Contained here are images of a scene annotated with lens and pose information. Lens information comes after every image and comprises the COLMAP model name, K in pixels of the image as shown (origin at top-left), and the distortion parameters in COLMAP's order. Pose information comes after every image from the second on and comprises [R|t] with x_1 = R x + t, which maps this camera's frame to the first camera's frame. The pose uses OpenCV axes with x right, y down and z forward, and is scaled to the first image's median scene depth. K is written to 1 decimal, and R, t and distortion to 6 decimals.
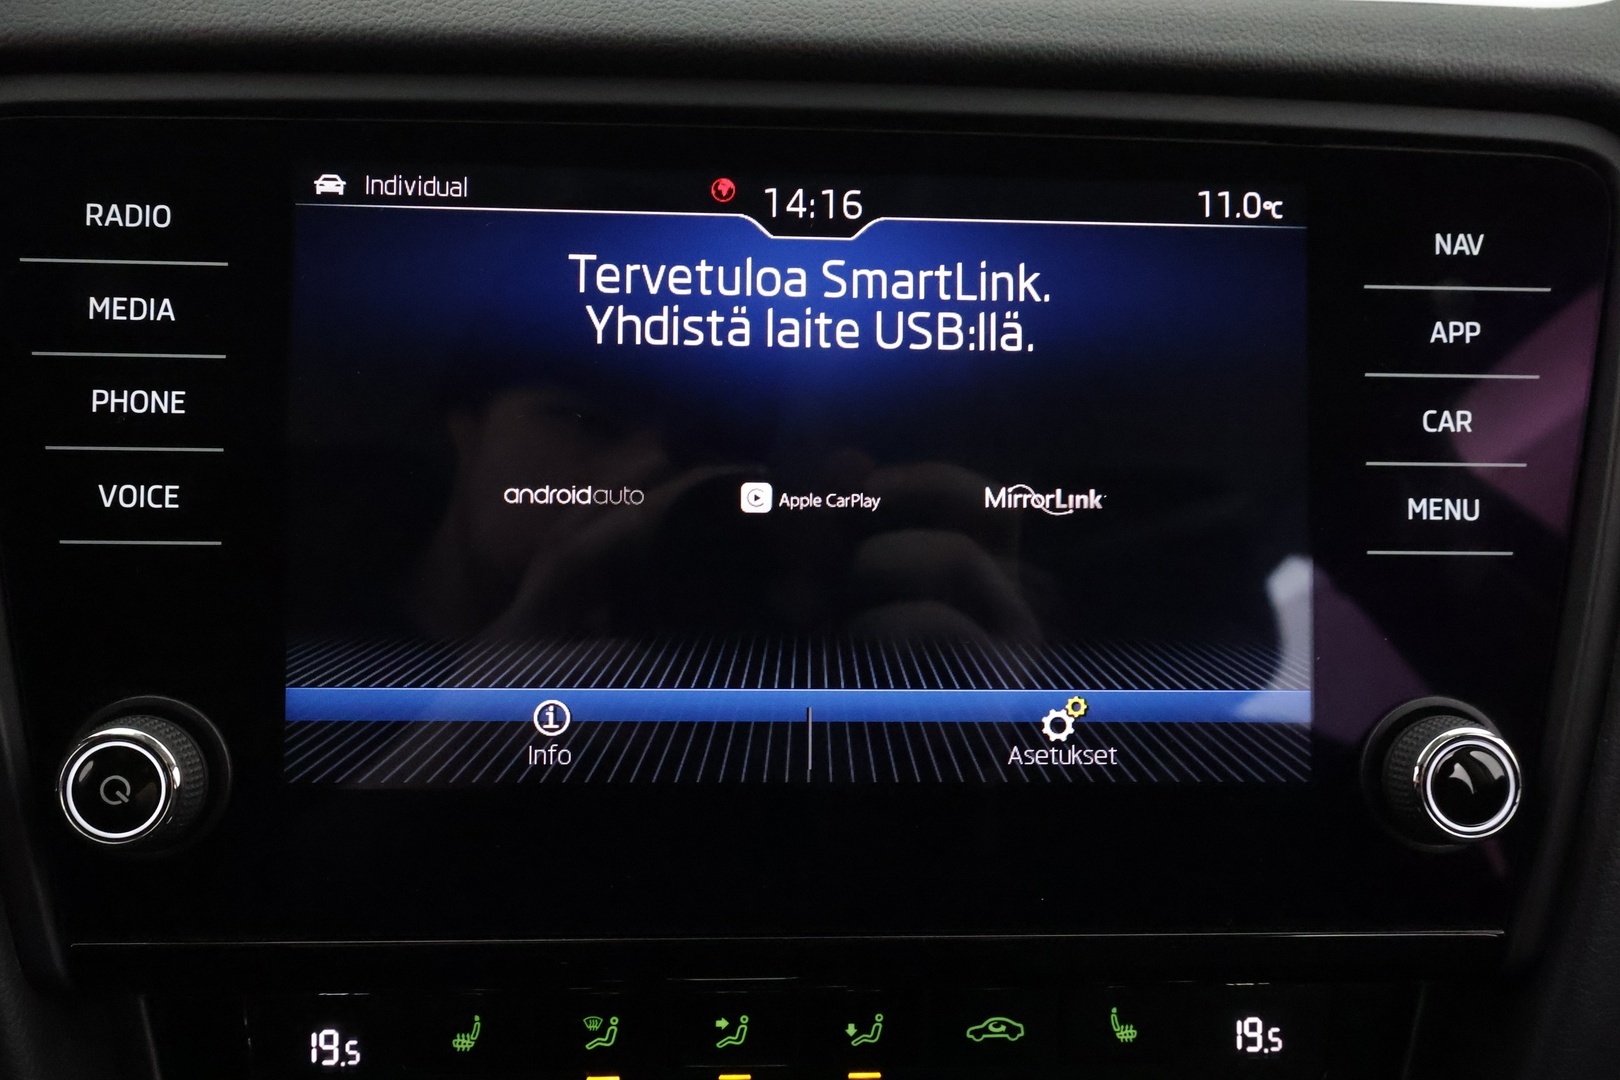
lens RADIAL K [[1262.9, 0, 842.0], [0, 1262.9, 538.2], [0, 0, 1]] dist [-0.000103, 0.007637]
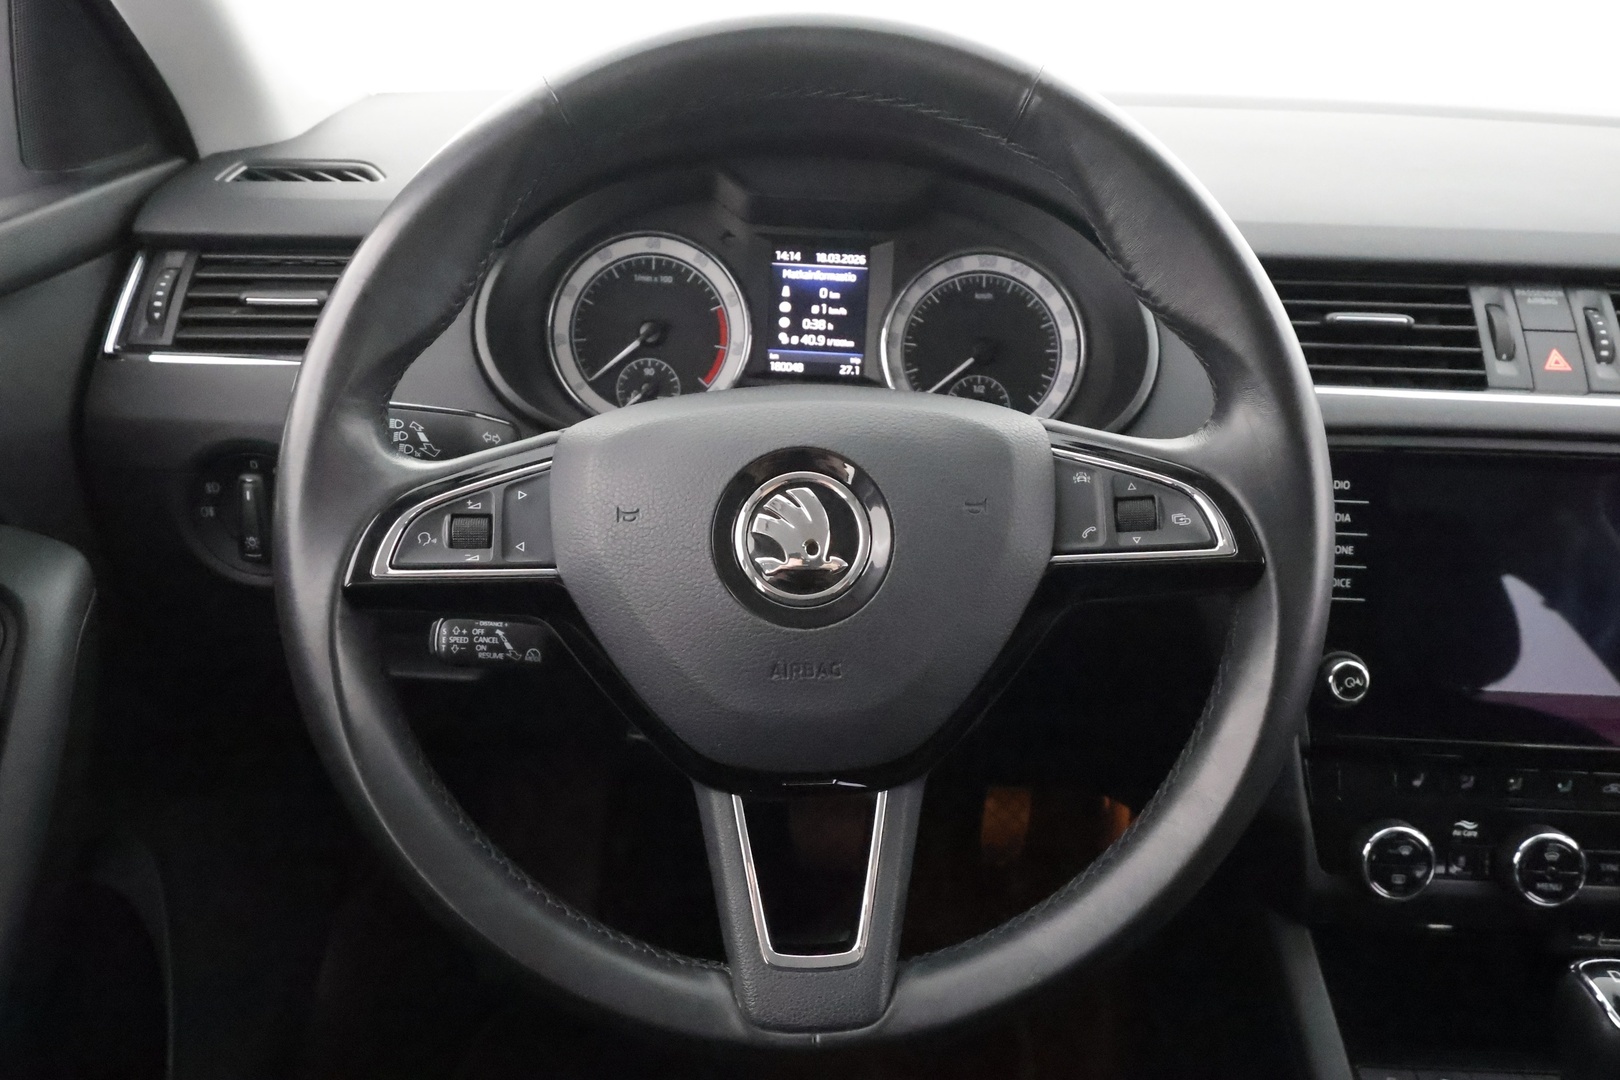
lens RADIAL K [[1262.9, 0, 824.3], [0, 1262.9, 545.2], [0, 0, 1]] dist [-0.000103, 0.007637]
pose [[0.997719, 0.035271, -0.057556, -1.466759], [-0.034096, 0.999192, 0.021285, -0.131385], [0.058260, -0.019274, 0.998115, -1.828768]]
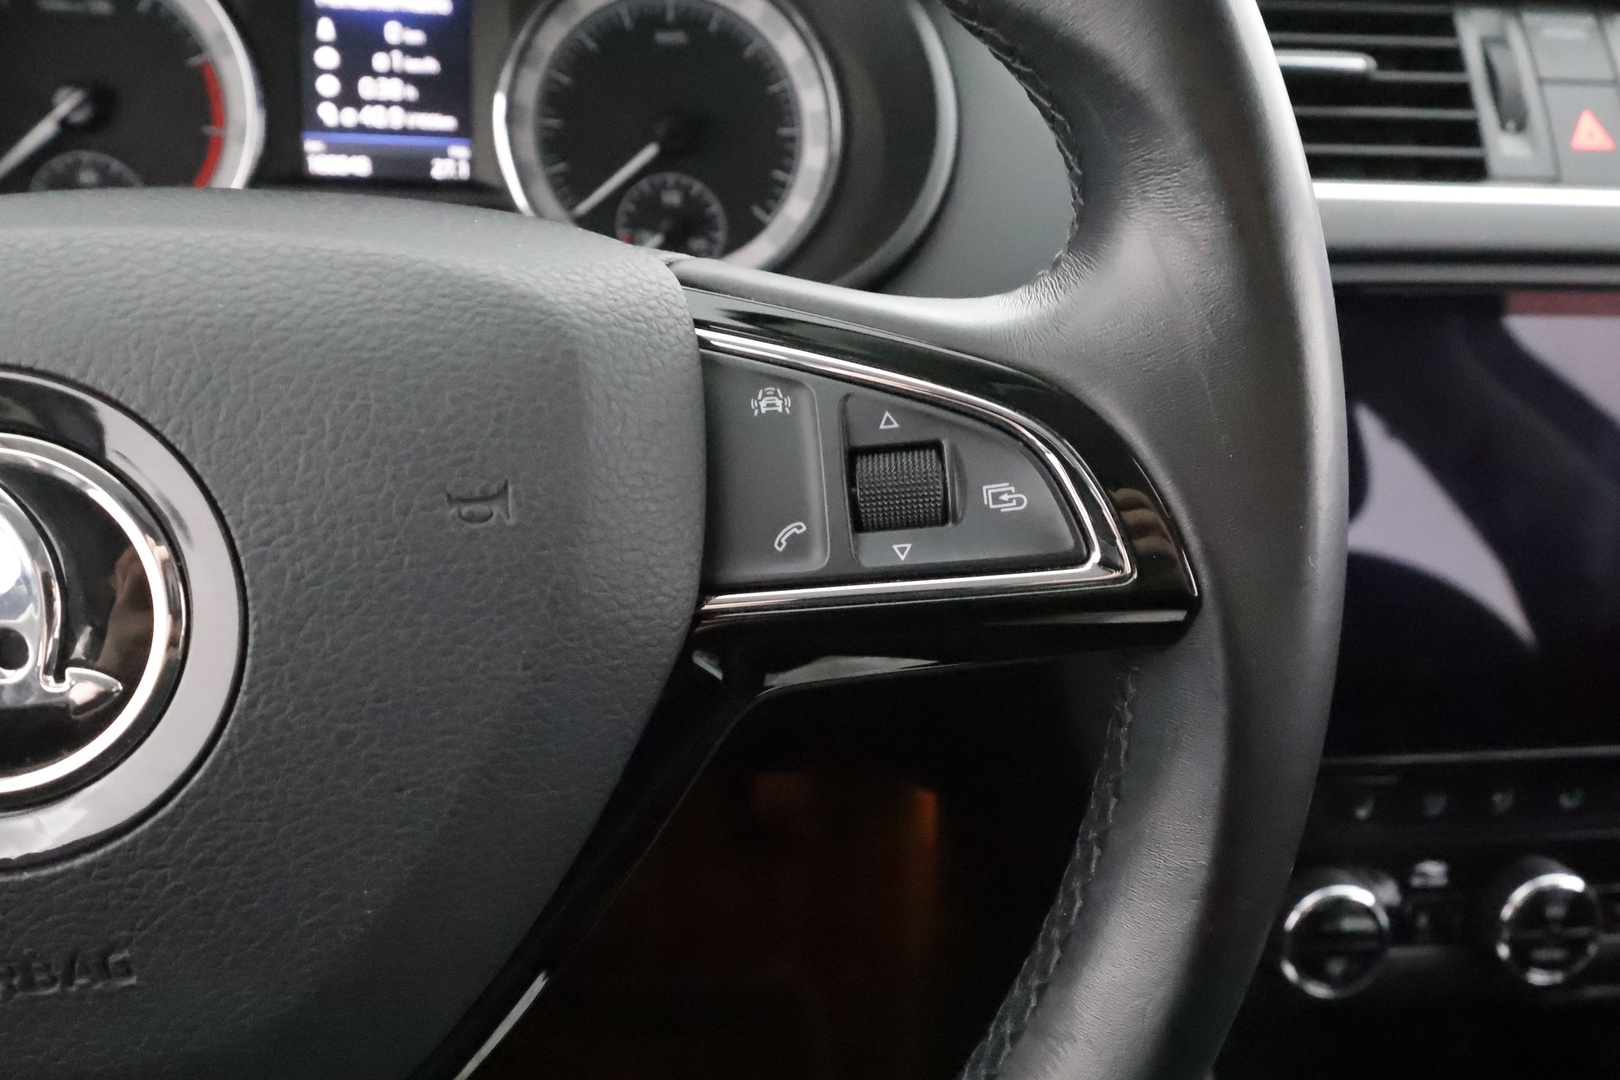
lens RADIAL K [[1262.9, 0, 822.4], [0, 1262.9, 542.6], [0, 0, 1]] dist [-0.000103, 0.007637]
pose [[0.996558, -0.012100, 0.082007, -1.209622], [-0.000760, 0.987913, 0.155005, -0.249198], [-0.082892, -0.154534, 0.984504, -0.622170]]
